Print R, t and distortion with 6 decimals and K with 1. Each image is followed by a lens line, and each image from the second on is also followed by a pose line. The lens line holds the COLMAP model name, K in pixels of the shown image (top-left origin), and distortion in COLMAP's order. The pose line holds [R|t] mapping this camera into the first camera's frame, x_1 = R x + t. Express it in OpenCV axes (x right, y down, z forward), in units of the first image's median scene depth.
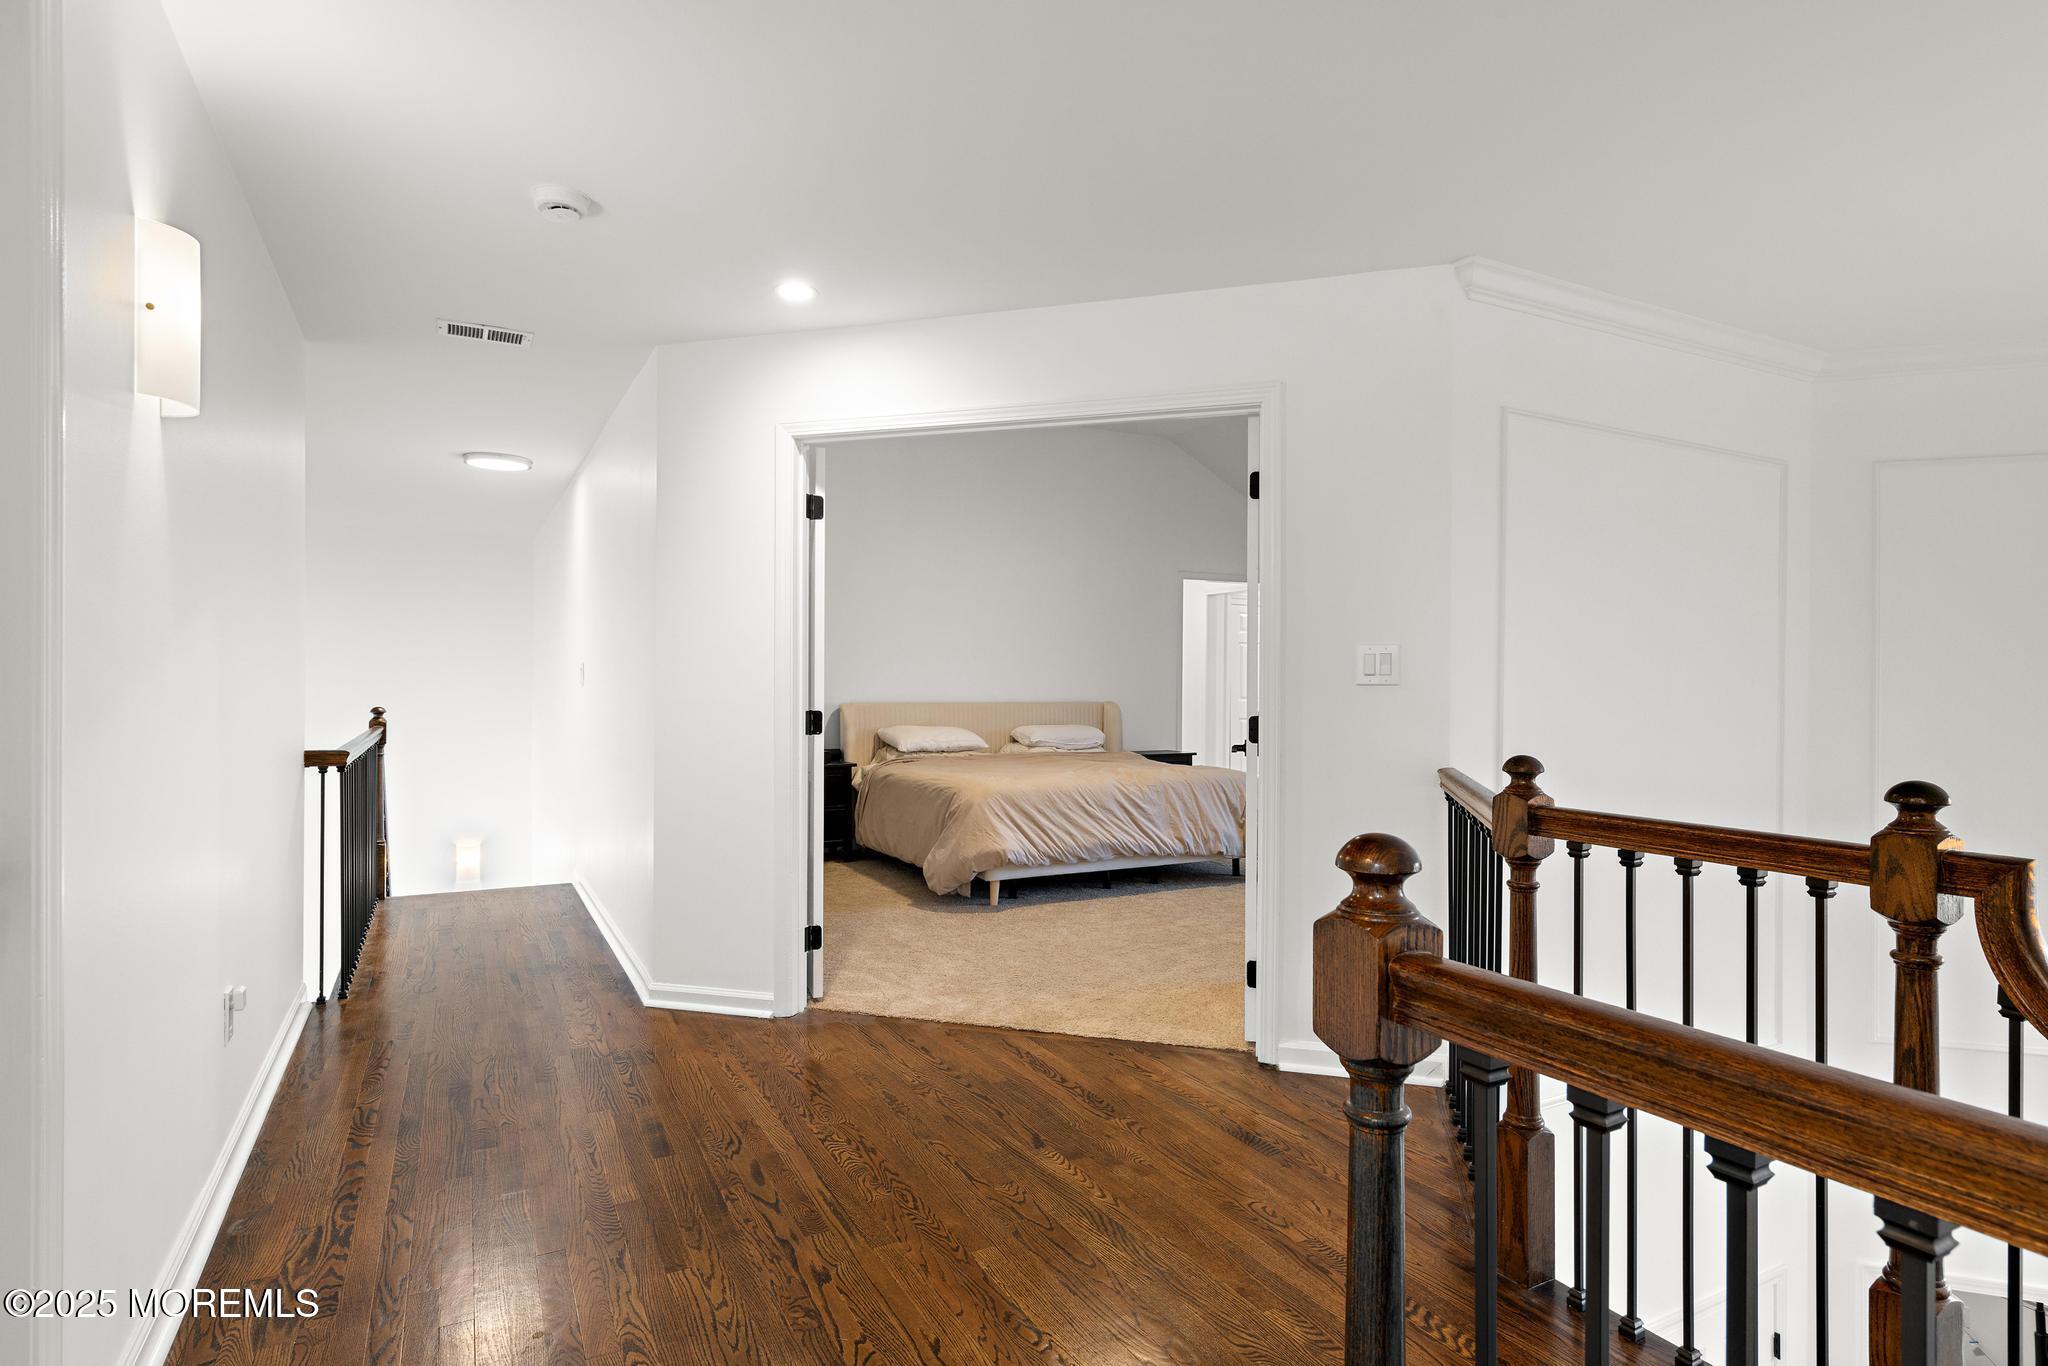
lens RADIAL K [[1110.6, 0, 1024.0], [0, 1110.6, 683.0], [0, 0, 1]] dist [-0.000855, -0.000055]
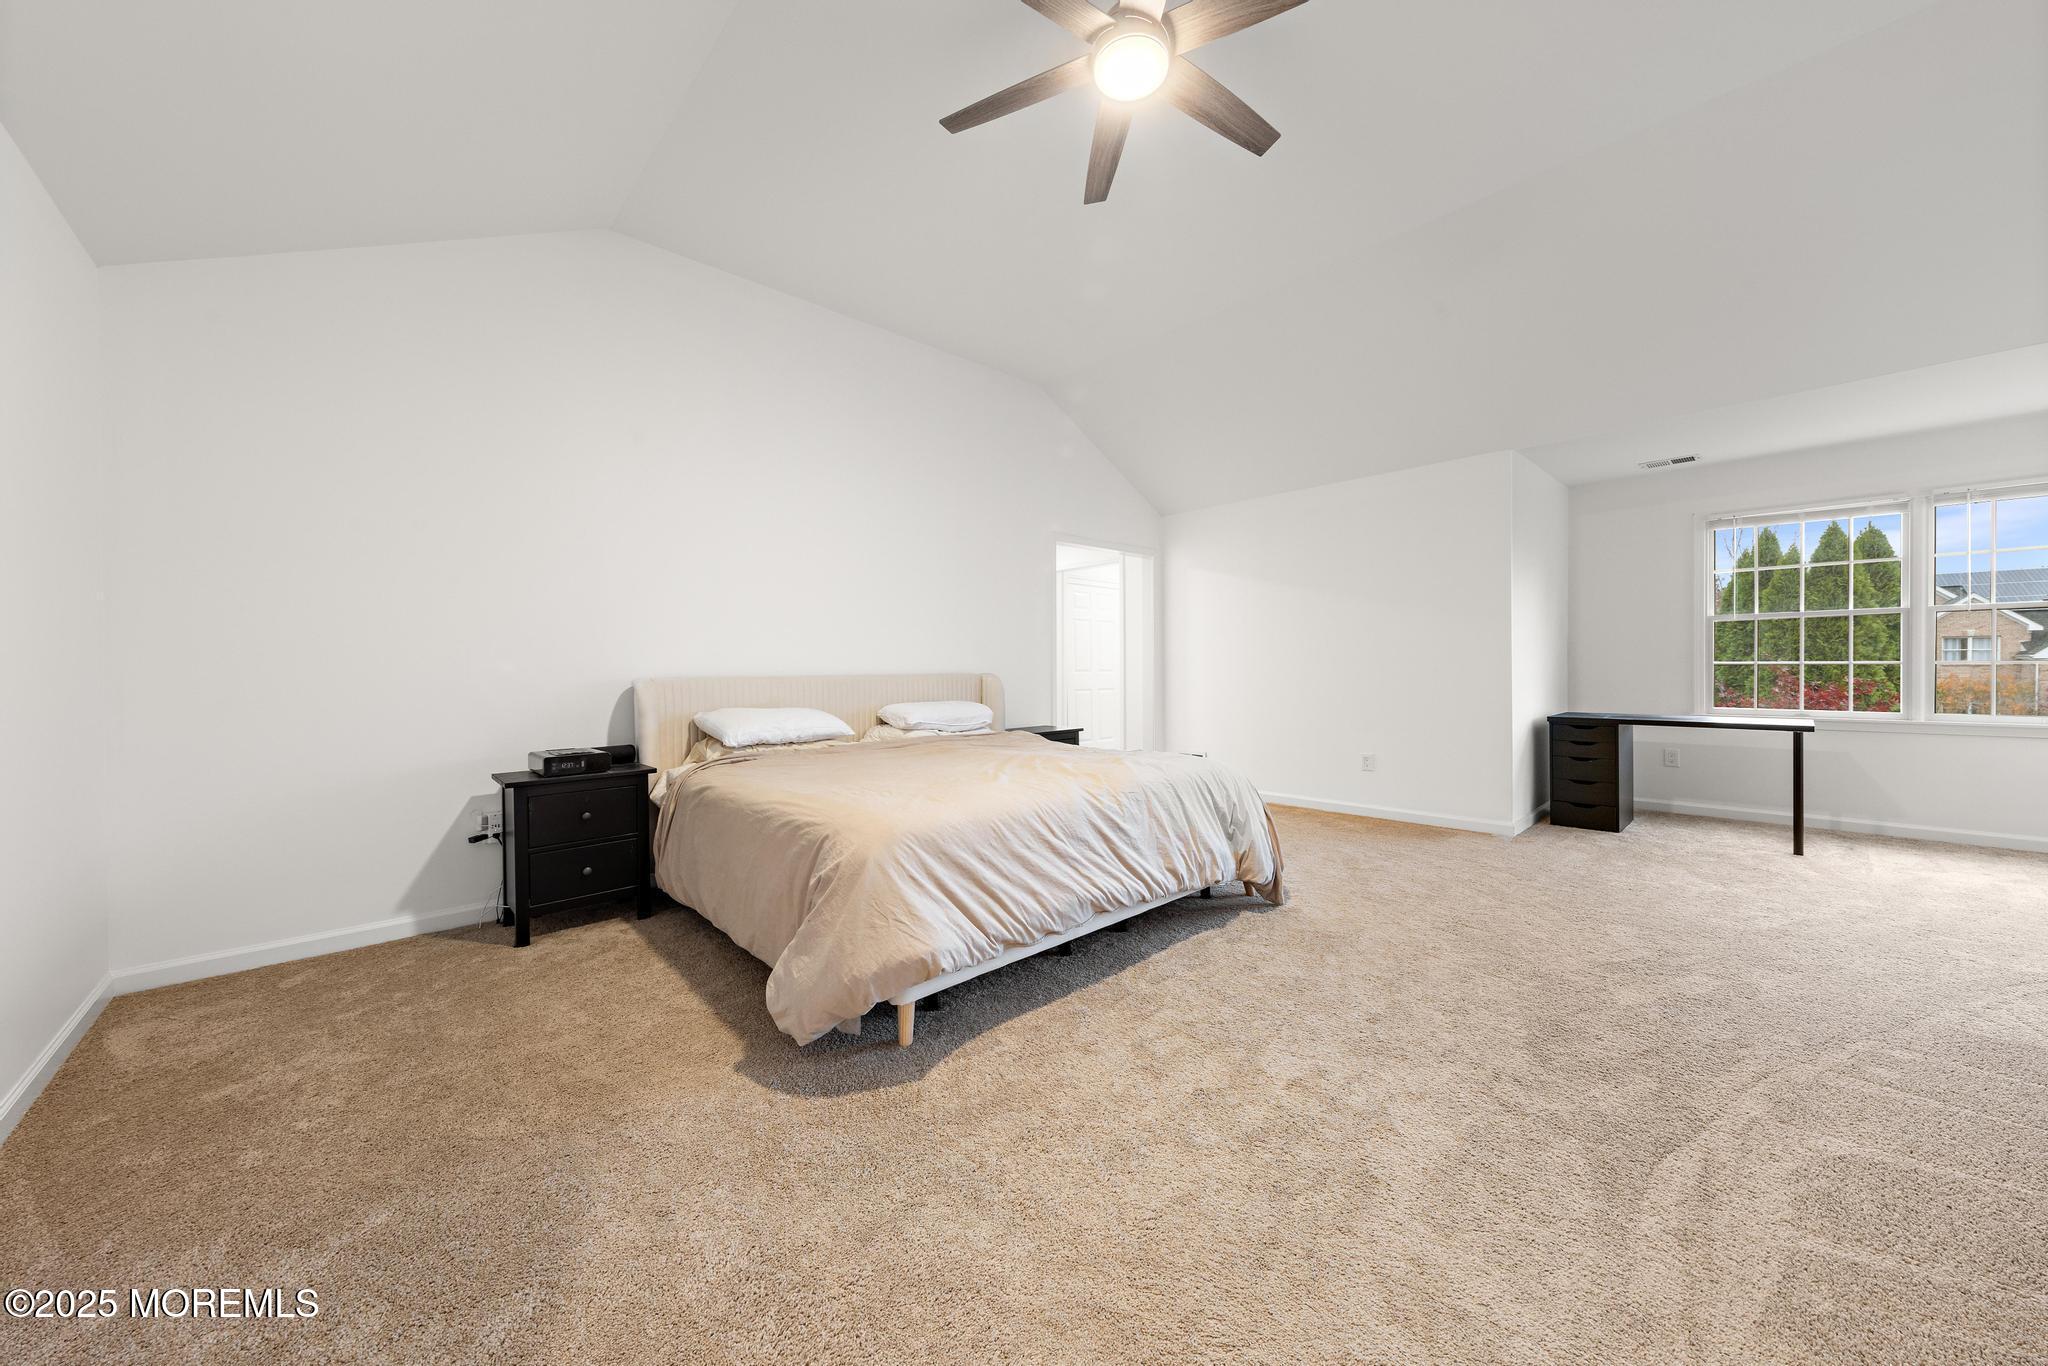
lens RADIAL K [[751.4, 0, 1024.0], [0, 751.4, 683.0], [0, 0, 1]] dist [0.000501, 0.013946]
pose [[0.969949, -0.018803, 0.242580, -0.053642], [0.014070, 0.999676, 0.021229, 0.017856], [-0.242900, -0.017178, 0.969899, 0.599915]]
